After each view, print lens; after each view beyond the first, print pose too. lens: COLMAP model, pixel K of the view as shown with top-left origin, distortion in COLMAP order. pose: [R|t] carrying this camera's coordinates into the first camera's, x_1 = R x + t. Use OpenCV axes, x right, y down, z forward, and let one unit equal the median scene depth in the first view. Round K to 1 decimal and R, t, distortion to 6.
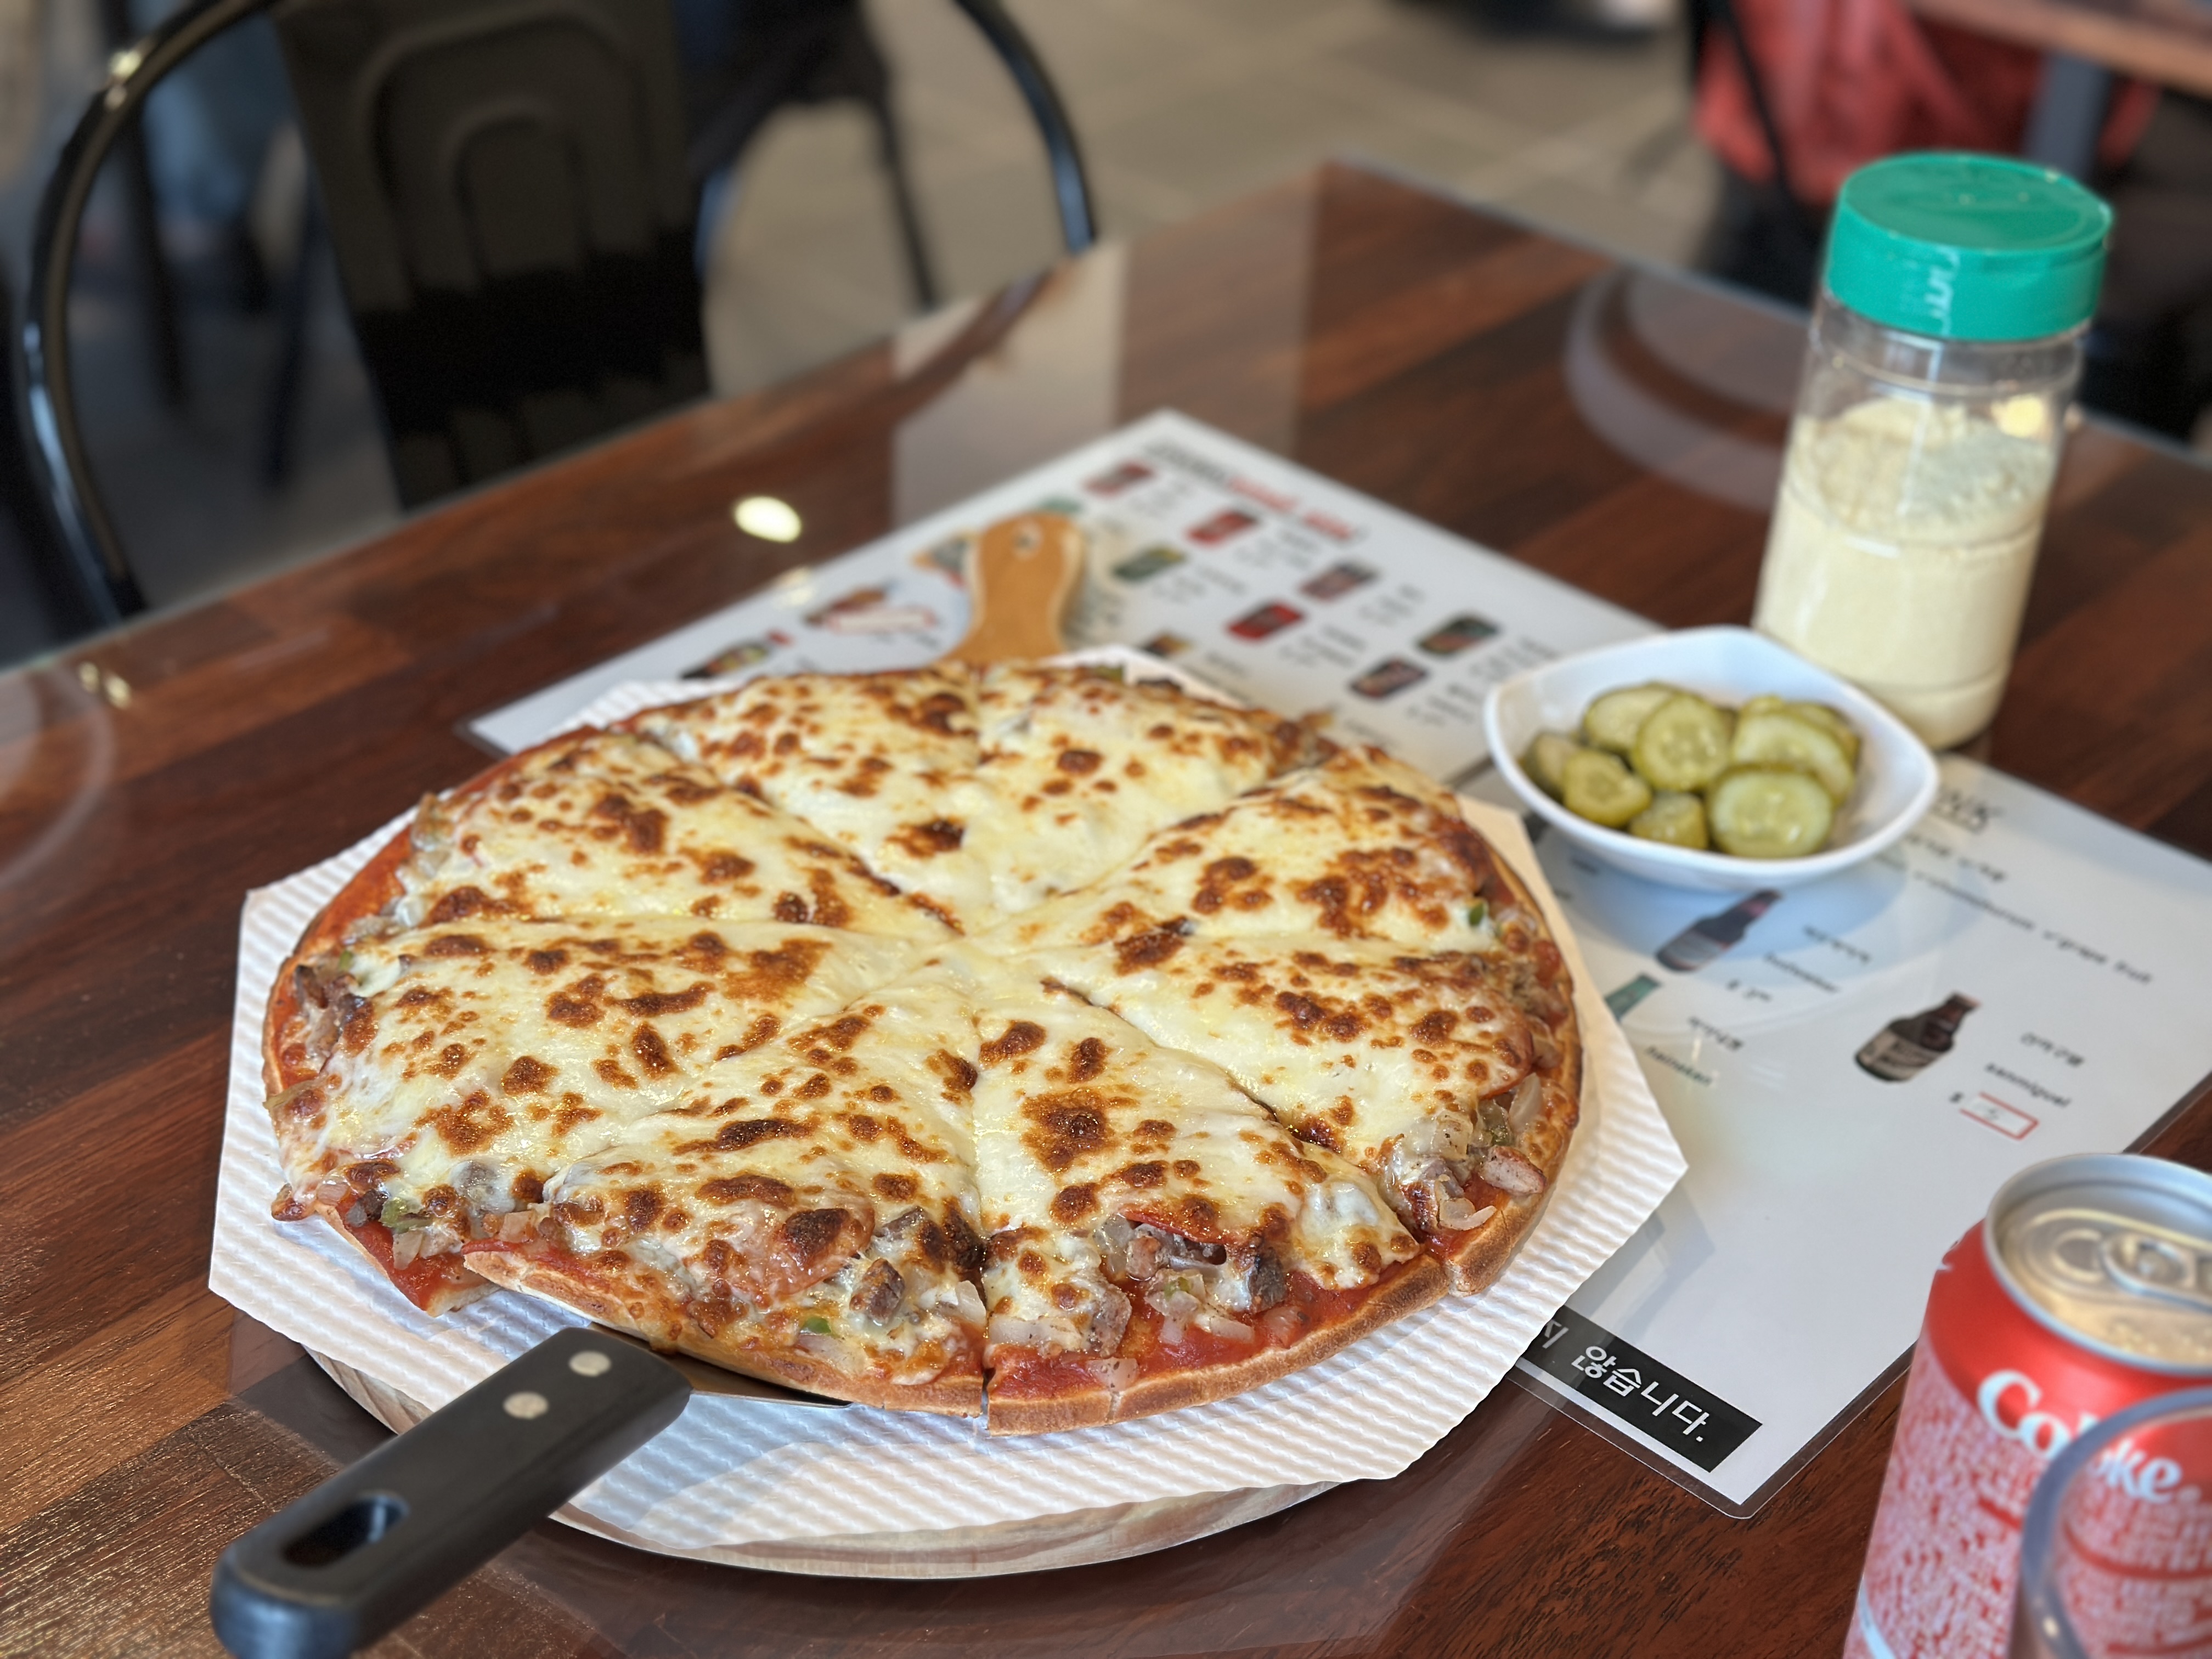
lens RADIAL K [[3120.7, 0, 1106.0], [0, 3120.7, 829.5], [0, 0, 1]] dist [0.134277, -0.134461]
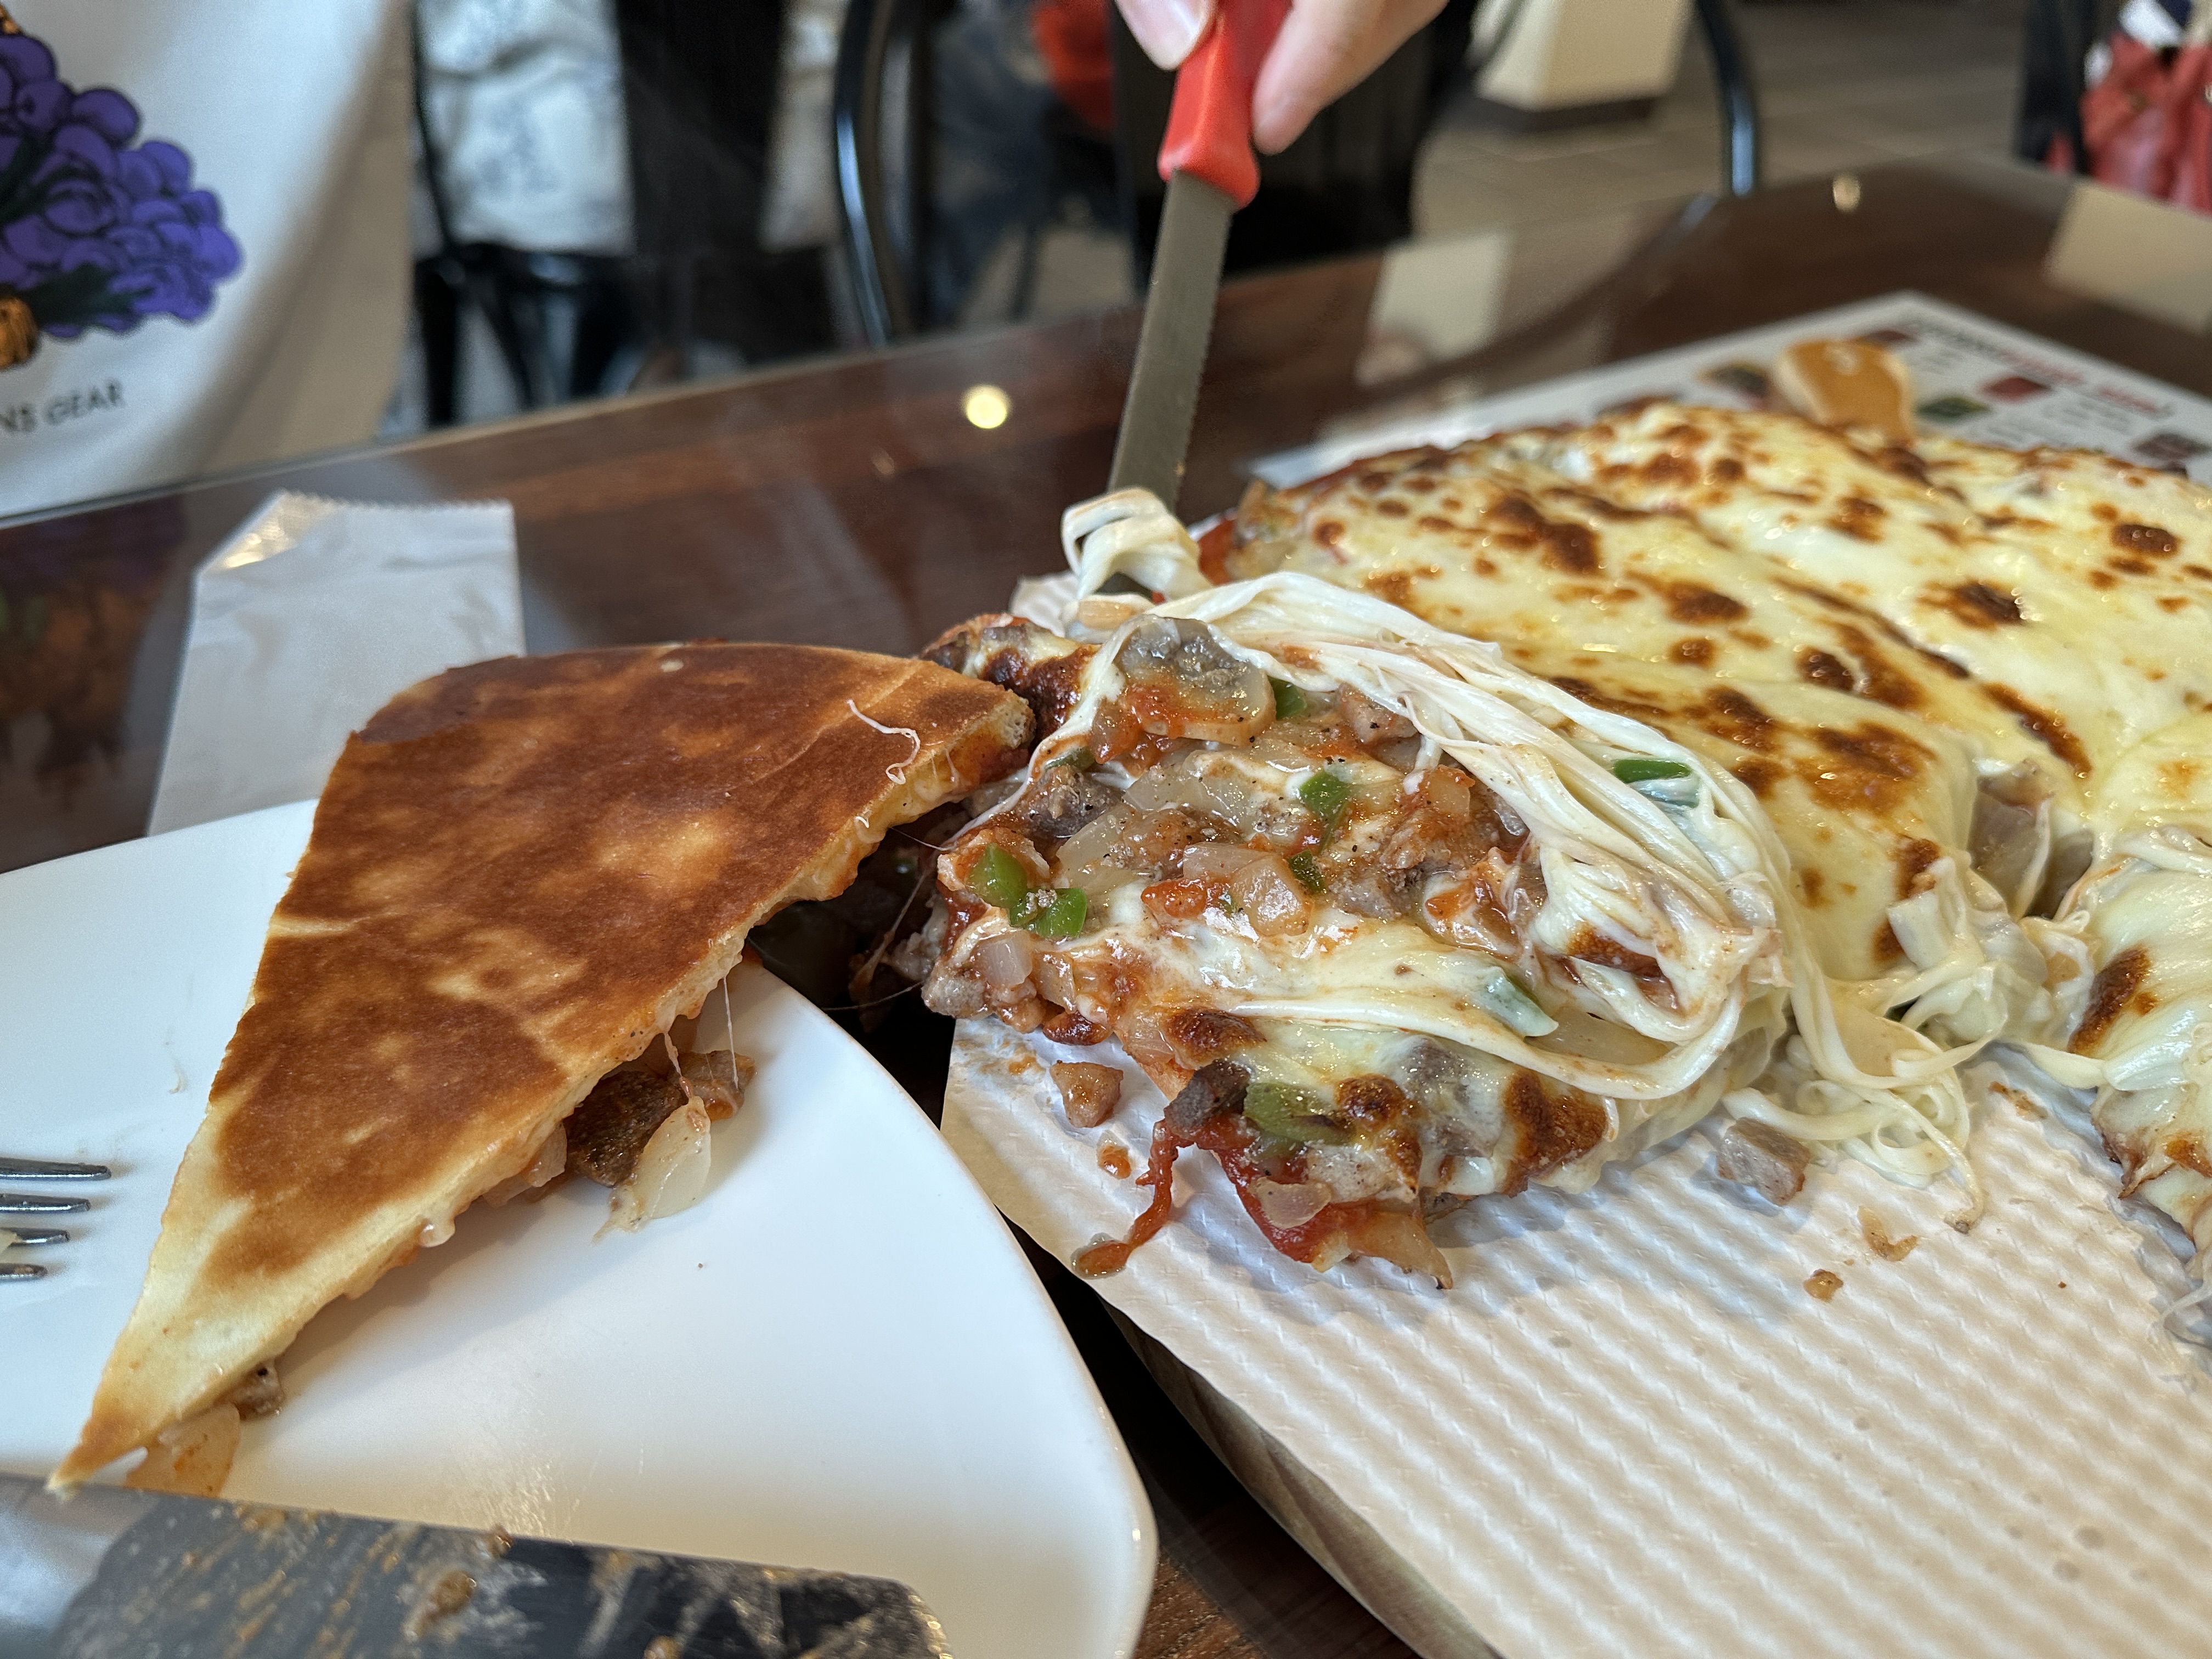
lens RADIAL K [[1521.8, 0, 1106.0], [0, 1521.8, 829.5], [0, 0, 1]] dist [0.002568, 0.000293]
pose [[0.977604, 0.144491, -0.153011, -0.199794], [-0.133260, 0.987739, 0.081325, 0.053471], [0.162885, -0.059113, 0.984873, 0.674833]]
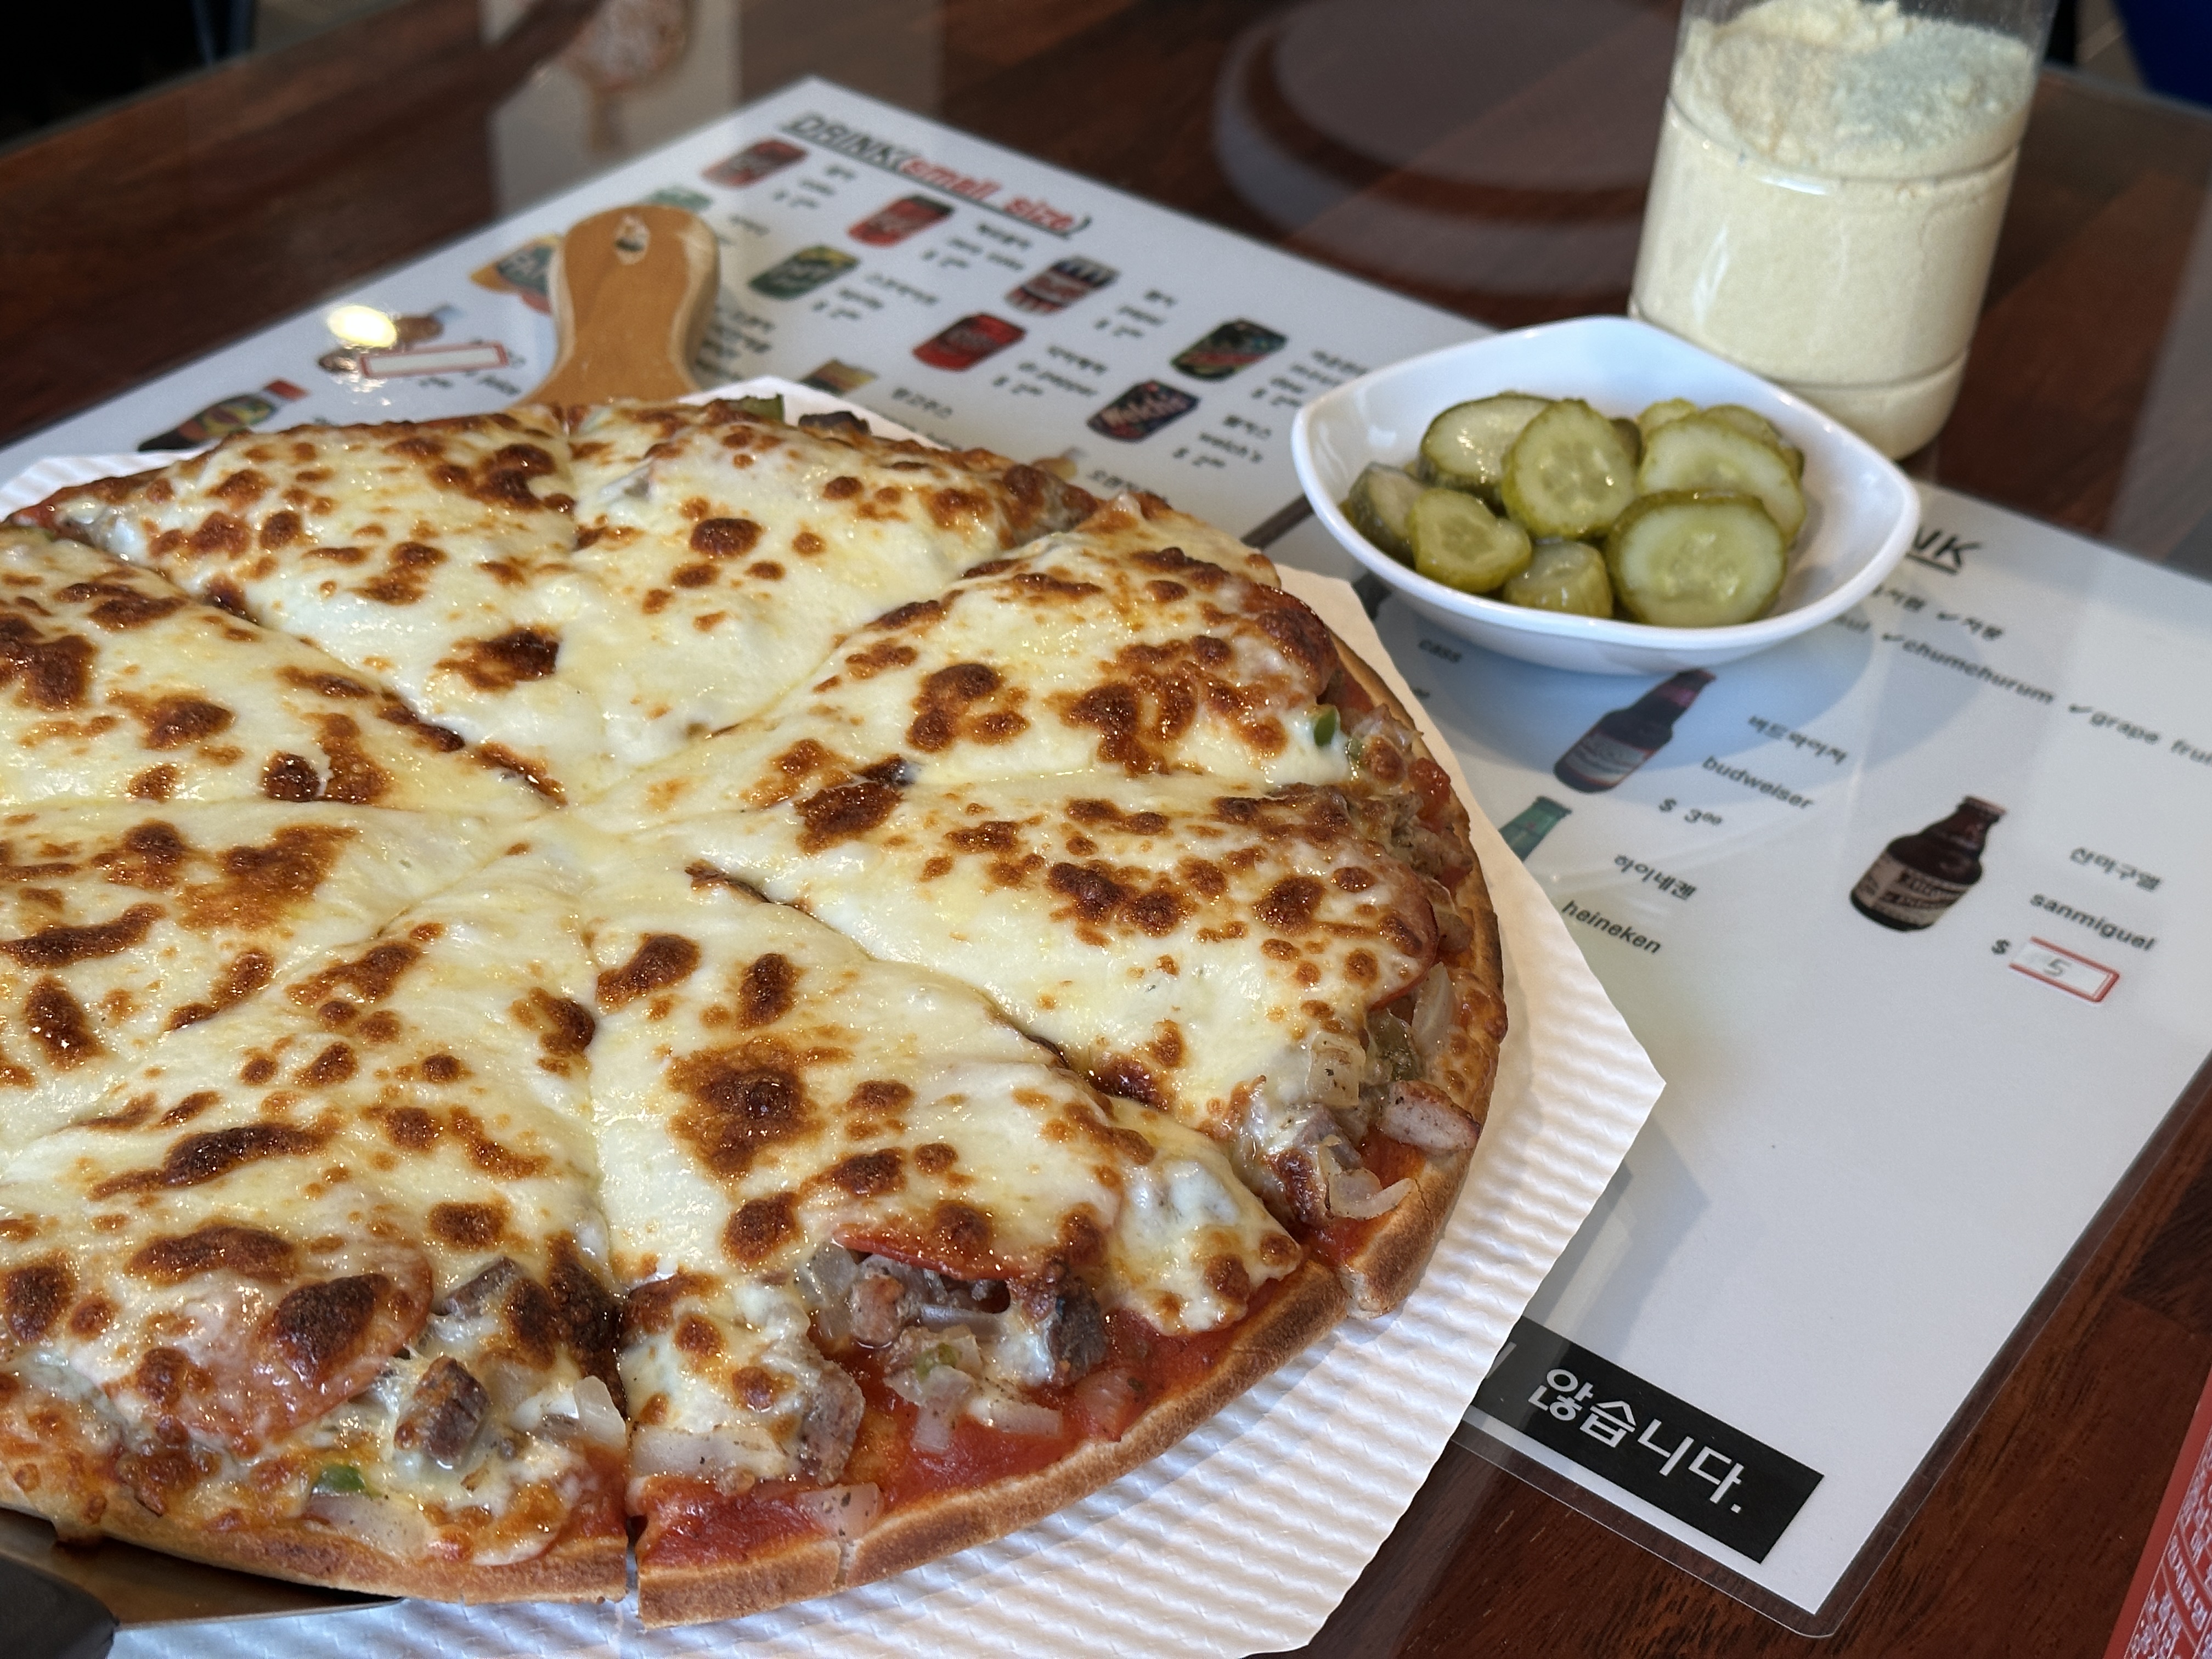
lens RADIAL K [[3120.7, 0, 1106.0], [0, 3120.7, 829.5], [0, 0, 1]] dist [0.134277, -0.134461]
pose [[0.992313, -0.060051, 0.108203, -0.004248], [0.053363, 0.996542, 0.063683, 0.003270], [-0.111653, -0.057420, 0.992087, 0.341754]]
